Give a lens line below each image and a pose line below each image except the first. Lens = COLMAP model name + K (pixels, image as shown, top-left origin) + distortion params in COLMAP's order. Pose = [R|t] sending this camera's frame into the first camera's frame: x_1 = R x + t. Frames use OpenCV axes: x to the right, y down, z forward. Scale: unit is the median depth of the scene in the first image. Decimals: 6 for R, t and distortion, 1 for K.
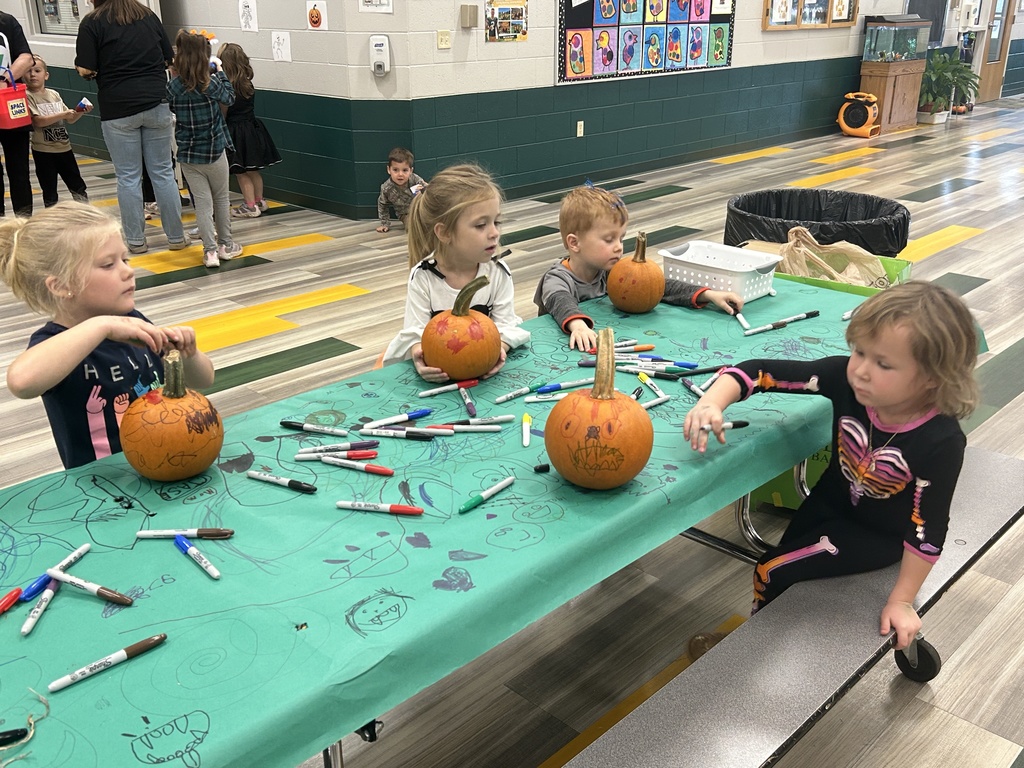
lens RADIAL K [[1003.0, 0, 512.0], [0, 1003.0, 384.0], [0, 0, 1]] dist [0.025722, -0.021969]
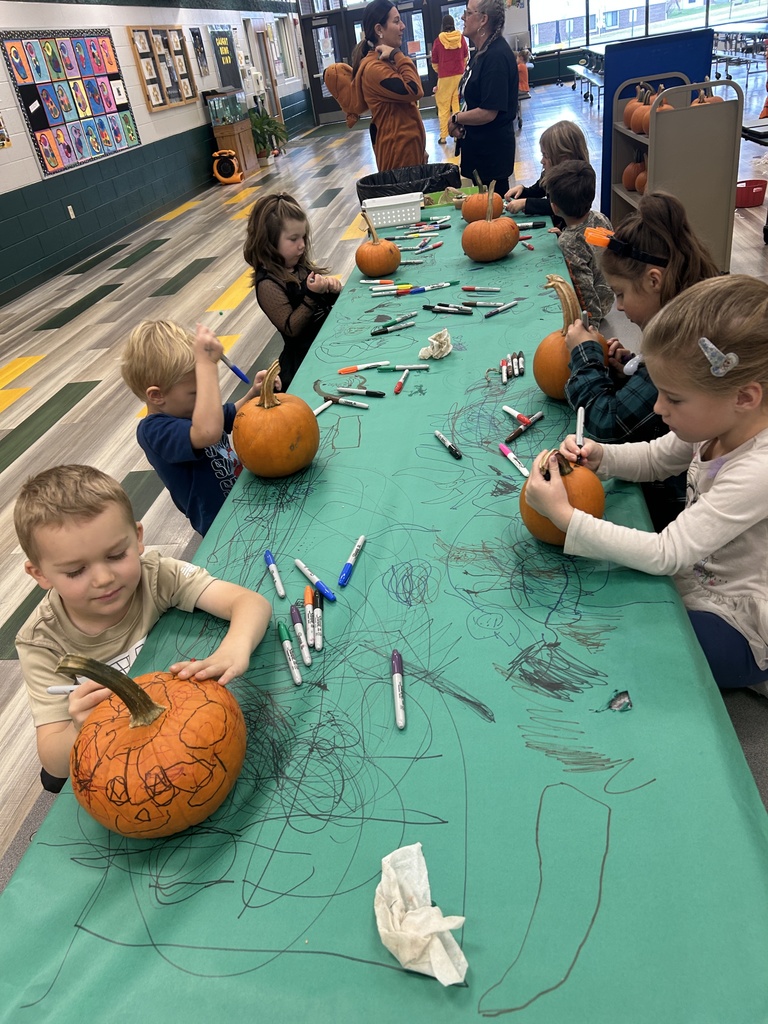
lens RADIAL K [[773.2, 0, 384.0], [0, 773.2, 512.0], [0, 0, 1]] dist [0.070762, -0.071067]
pose [[0.794505, -0.403659, 0.453674, -0.210477], [0.346002, 0.914871, 0.208069, 0.021255], [-0.499043, -0.008340, 0.866537, -0.053742]]
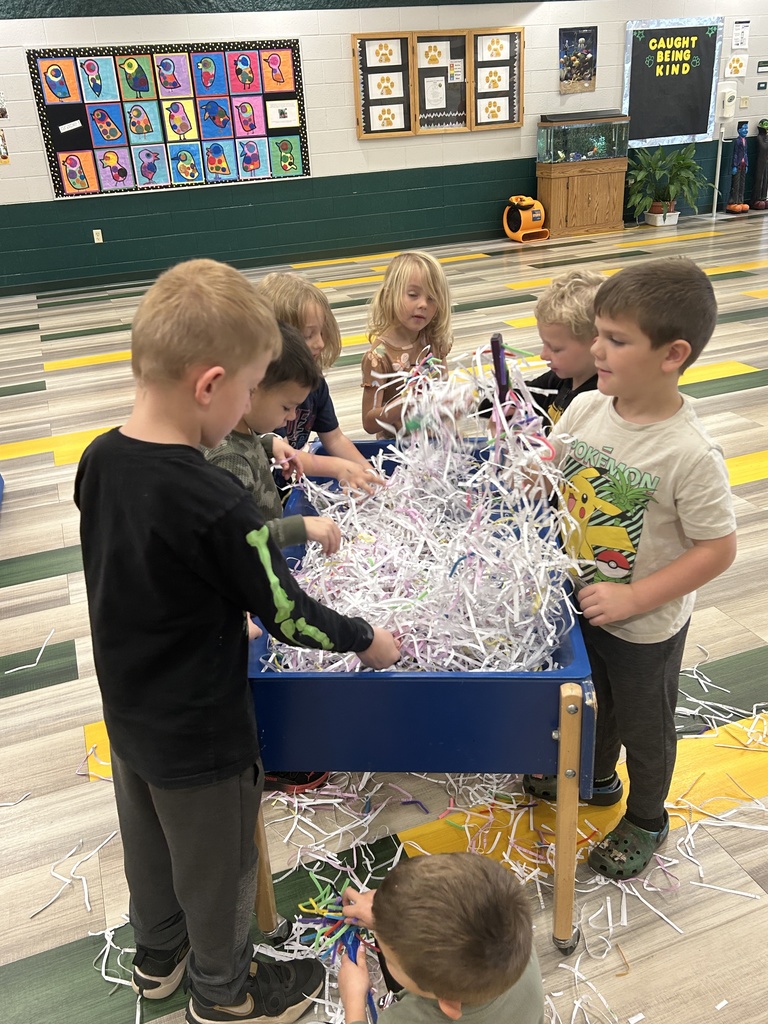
lens RADIAL K [[883.5, 0, 384.0], [0, 883.5, 512.0], [0, 0, 1]] dist [0.019823, -0.000714]
pose [[0.900510, 0.146917, -0.409265, 0.812563], [-0.108597, 0.987354, 0.115491, -0.086427], [0.421057, -0.059556, 0.905077, 0.167567]]
